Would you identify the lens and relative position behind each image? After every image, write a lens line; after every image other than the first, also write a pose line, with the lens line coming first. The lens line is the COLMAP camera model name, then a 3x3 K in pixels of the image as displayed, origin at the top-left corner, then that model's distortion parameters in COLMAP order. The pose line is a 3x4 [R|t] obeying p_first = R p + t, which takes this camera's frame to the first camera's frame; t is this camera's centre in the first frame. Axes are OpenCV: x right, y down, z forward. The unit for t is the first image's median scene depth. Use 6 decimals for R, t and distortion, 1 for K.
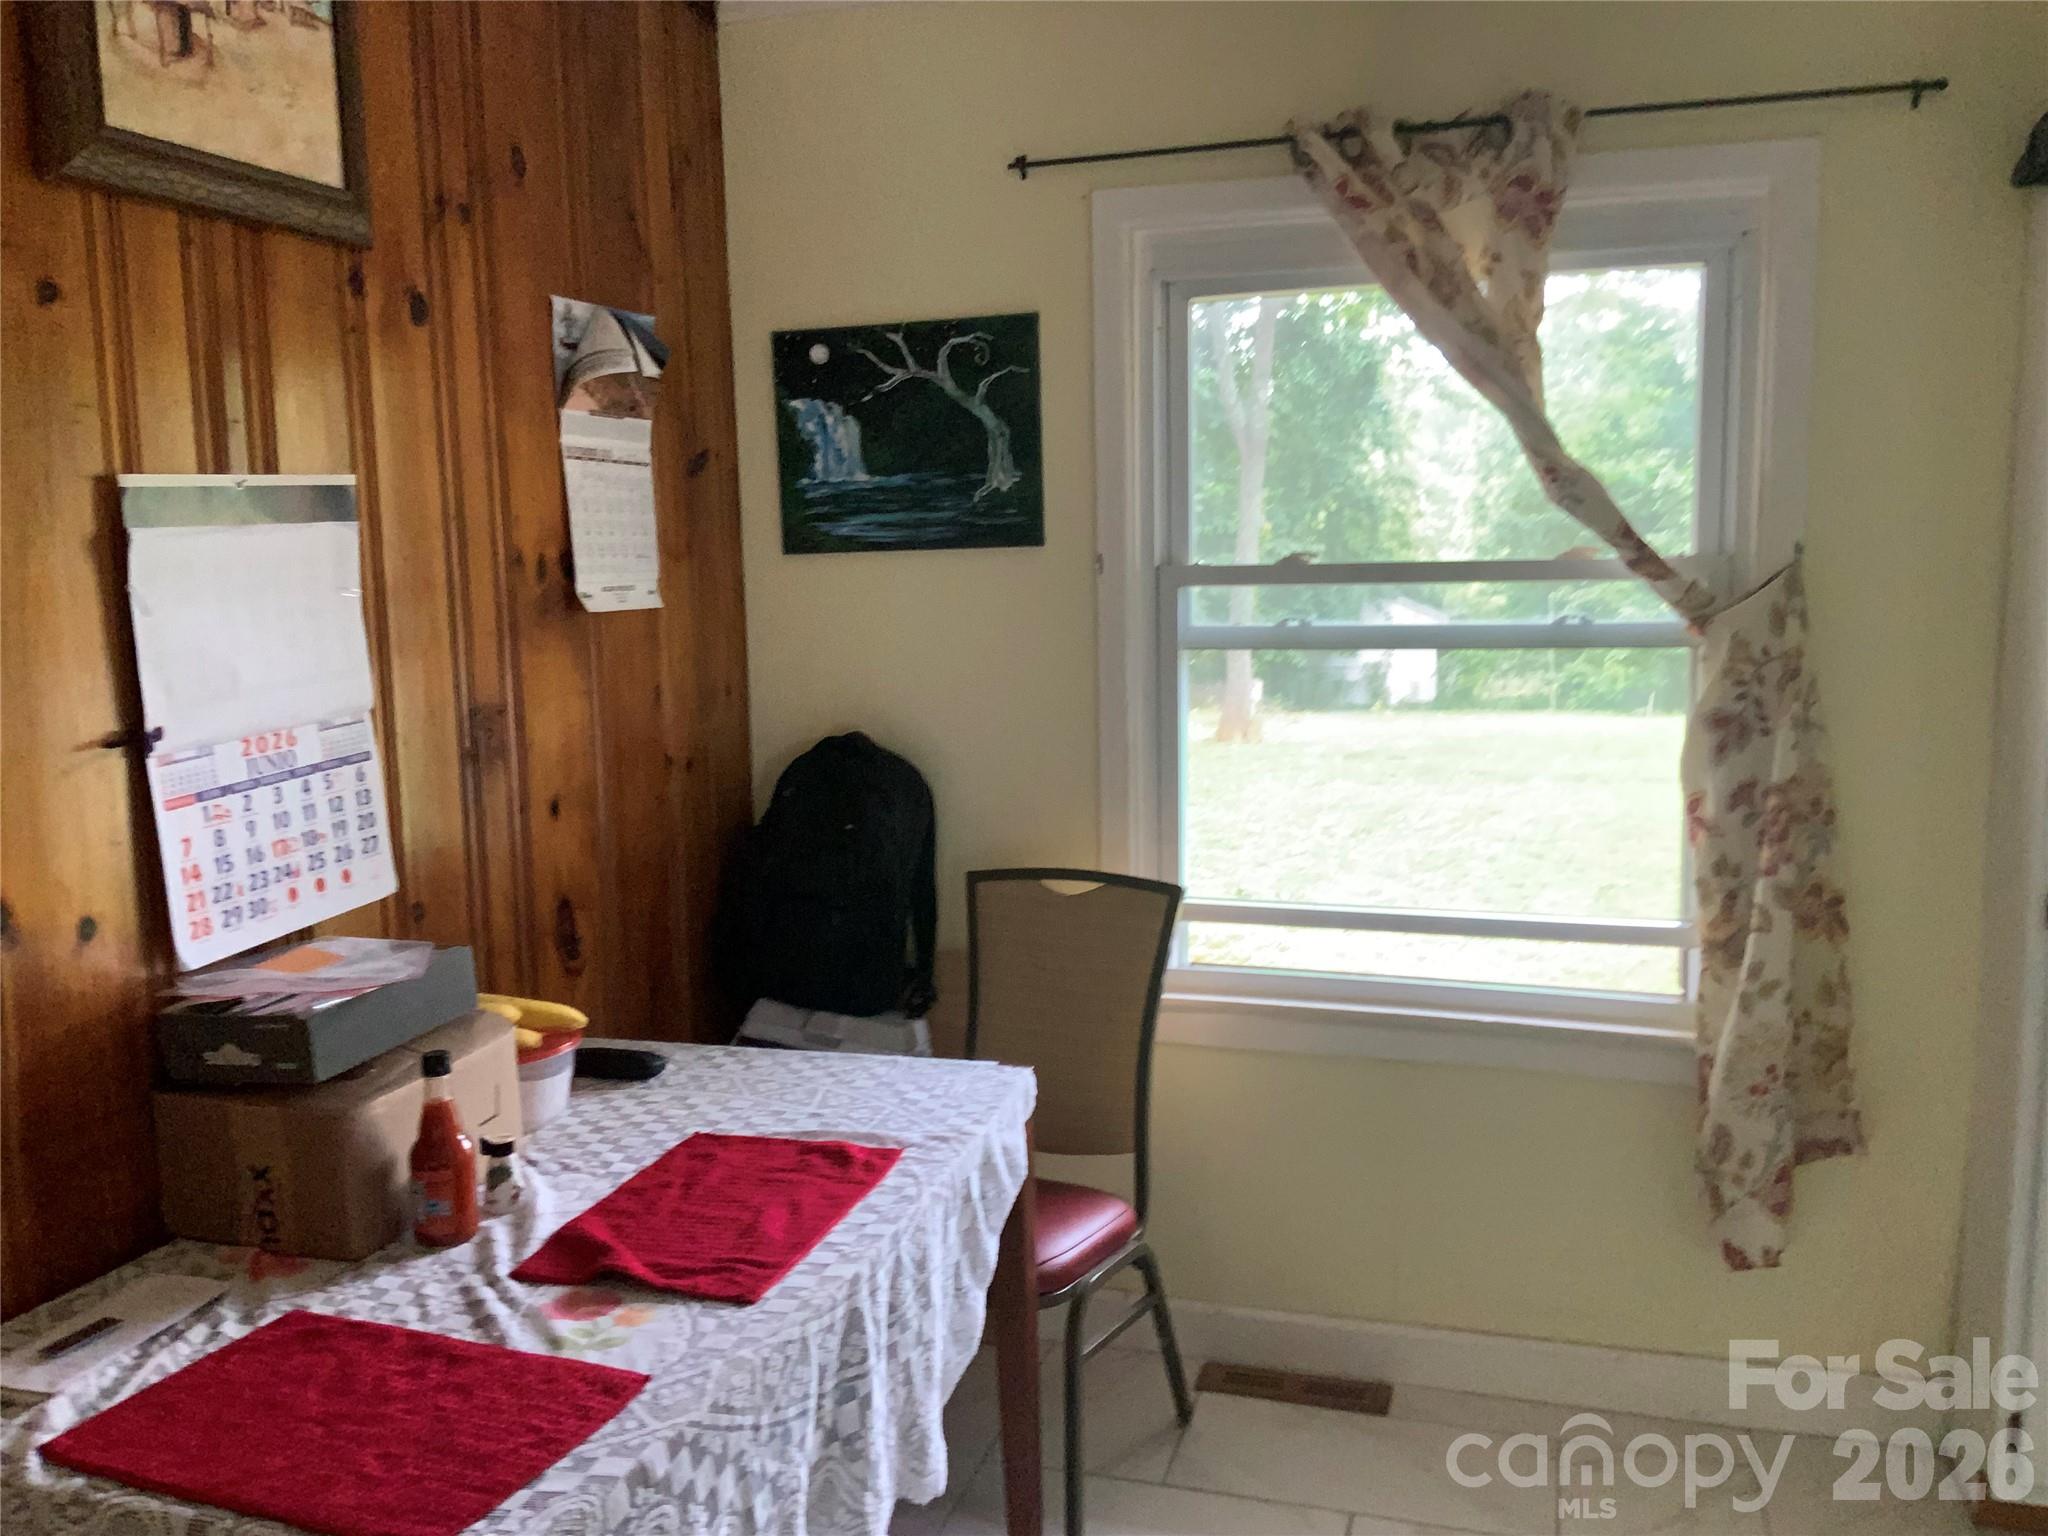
lens RADIAL K [[1708.5, 0, 1031.8], [0, 1708.5, 770.0], [0, 0, 1]] dist [0.066843, -0.118152]
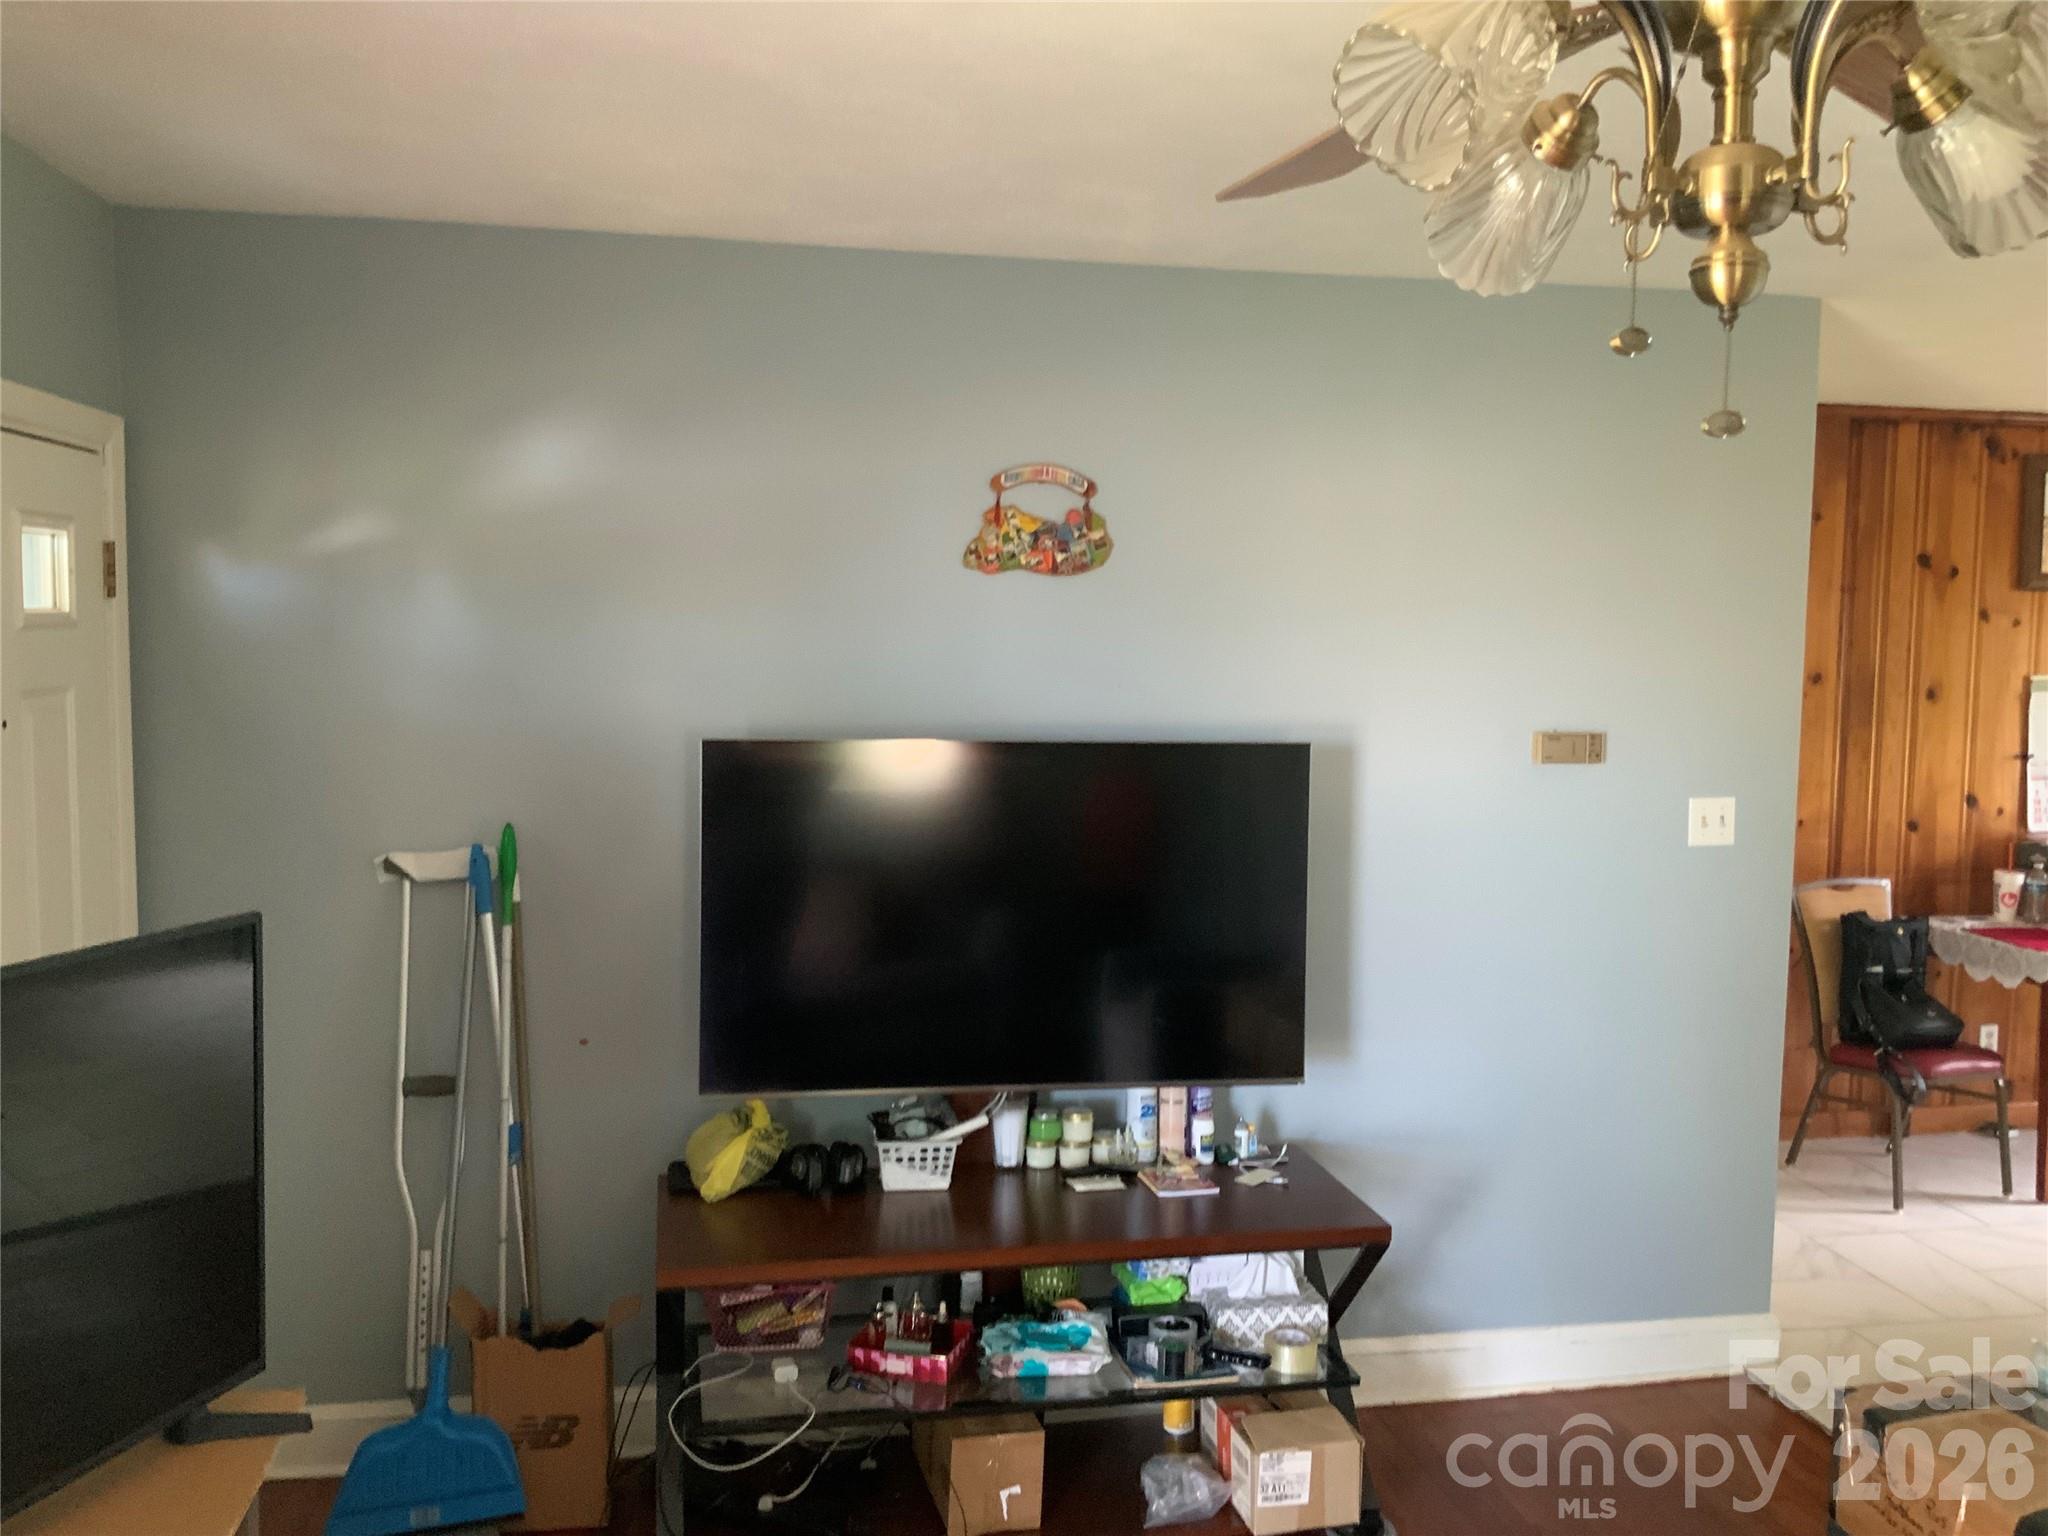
lens RADIAL K [[1708.5, 0, 1022.0], [0, 1708.5, 763.7], [0, 0, 1]] dist [0.066843, -0.118152]
pose [[0.467588, 0.099290, -0.878352, 1.243261], [-0.133180, 0.990242, 0.041041, 0.097074], [0.873856, 0.097789, 0.476248, -1.879865]]
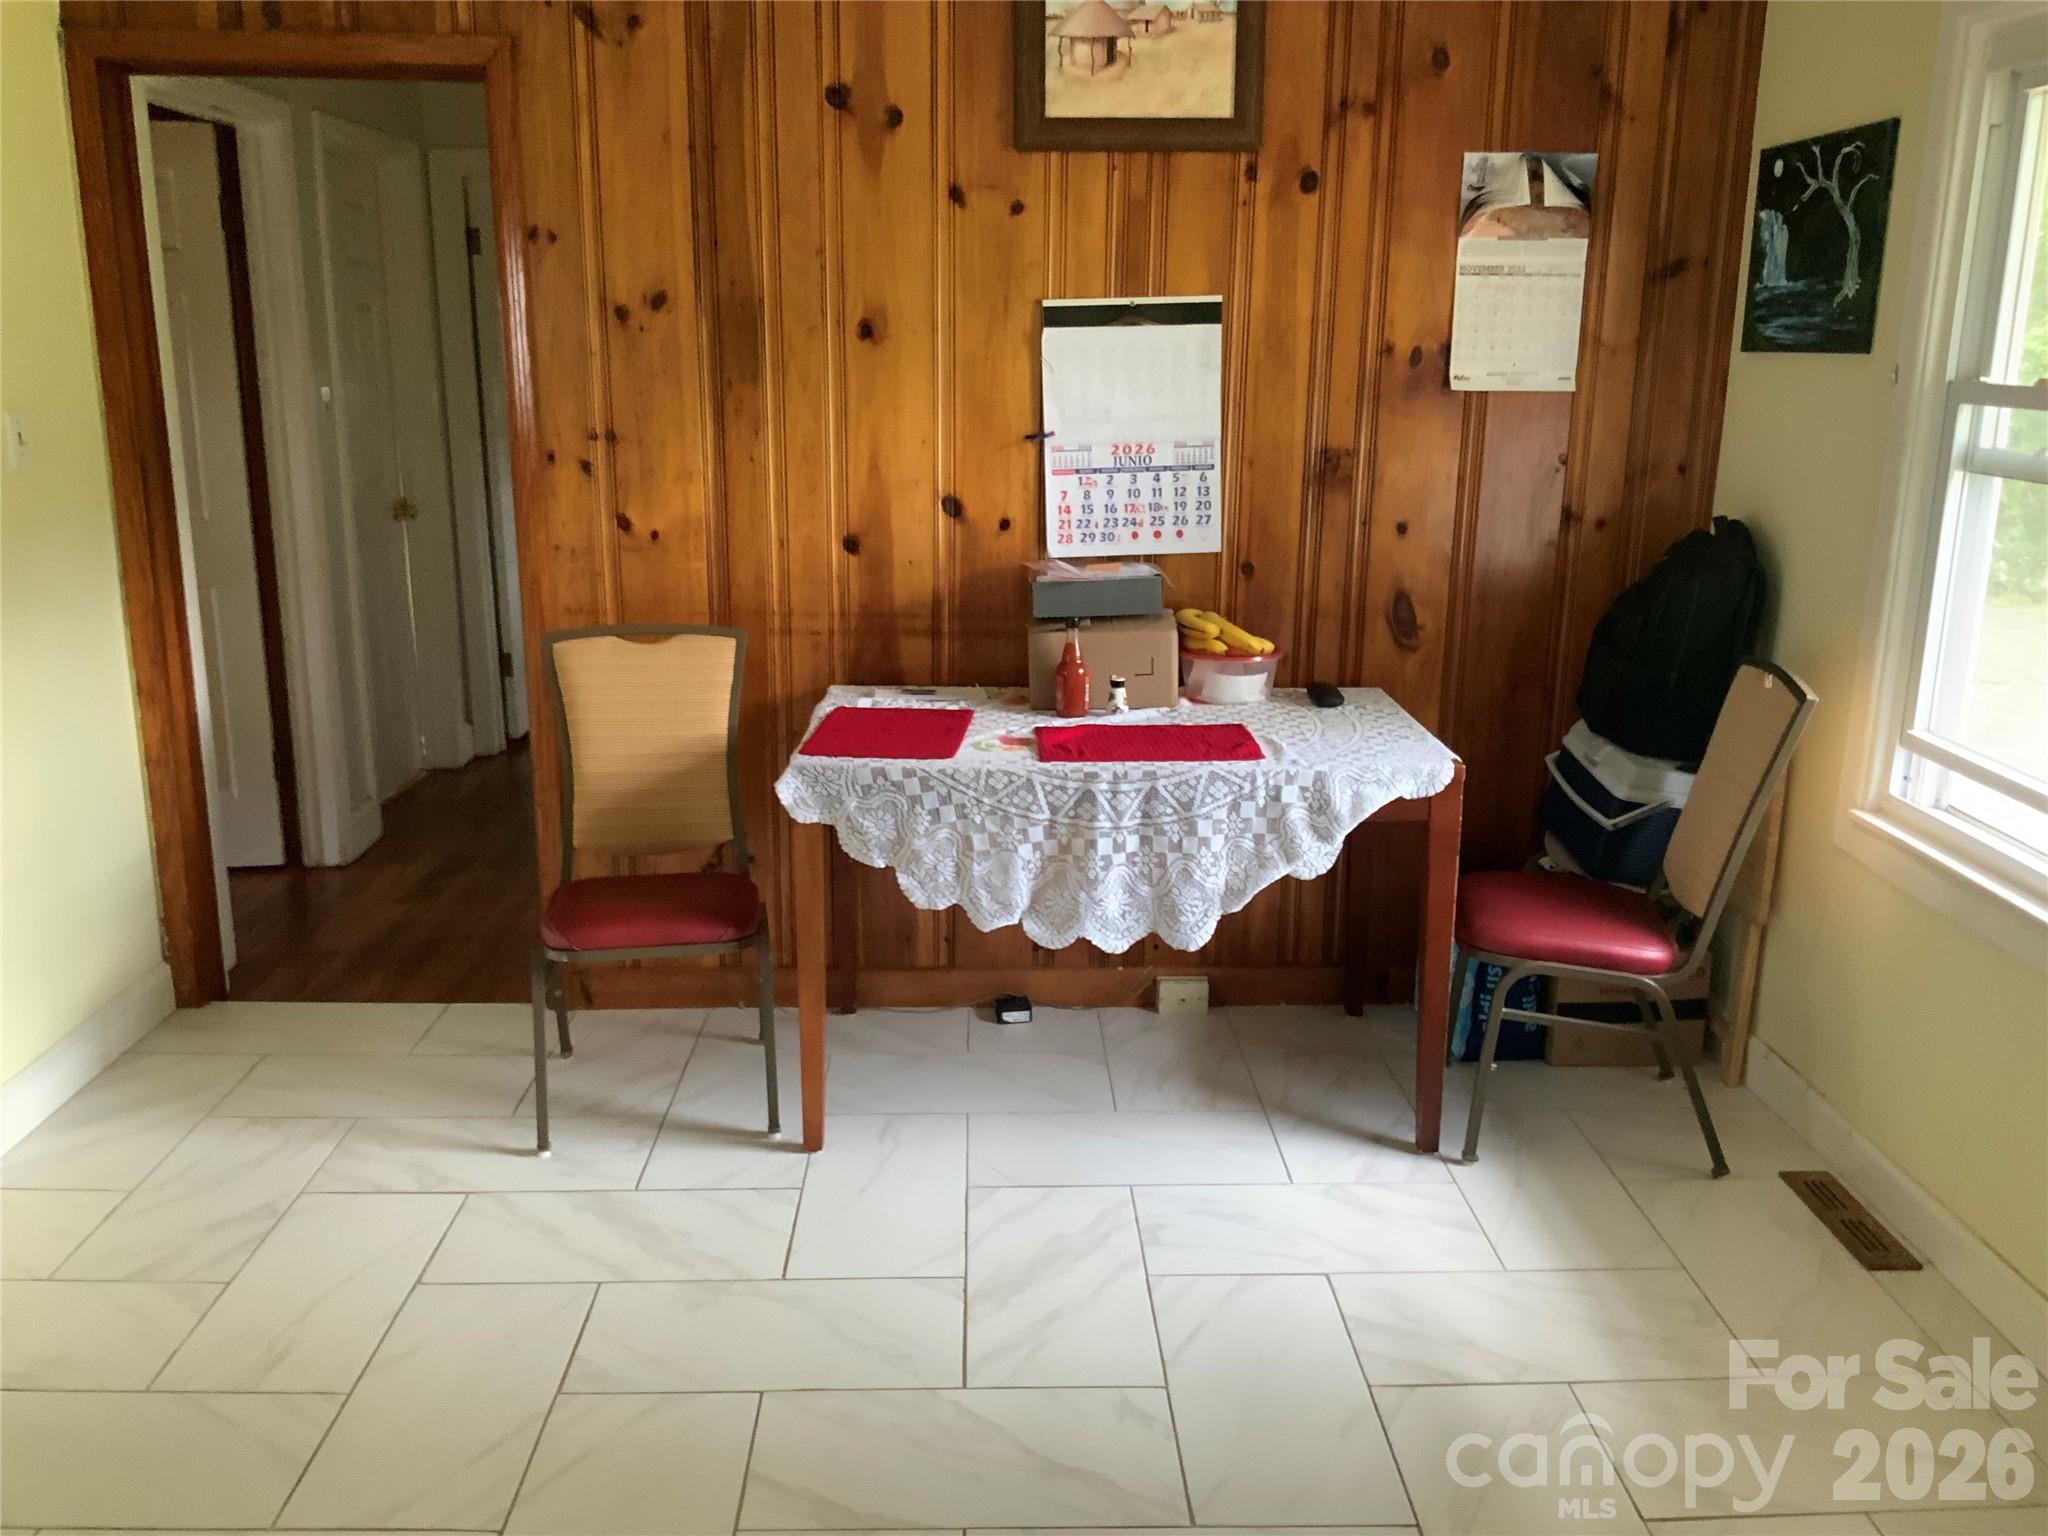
lens RADIAL K [[1708.5, 0, 1030.0], [0, 1708.5, 782.8], [0, 0, 1]] dist [0.066843, -0.118152]
pose [[0.328189, 0.268686, -0.905594, 1.199562], [-0.136947, 0.962099, 0.235821, -0.084598], [0.934632, 0.046625, 0.352546, 0.263709]]
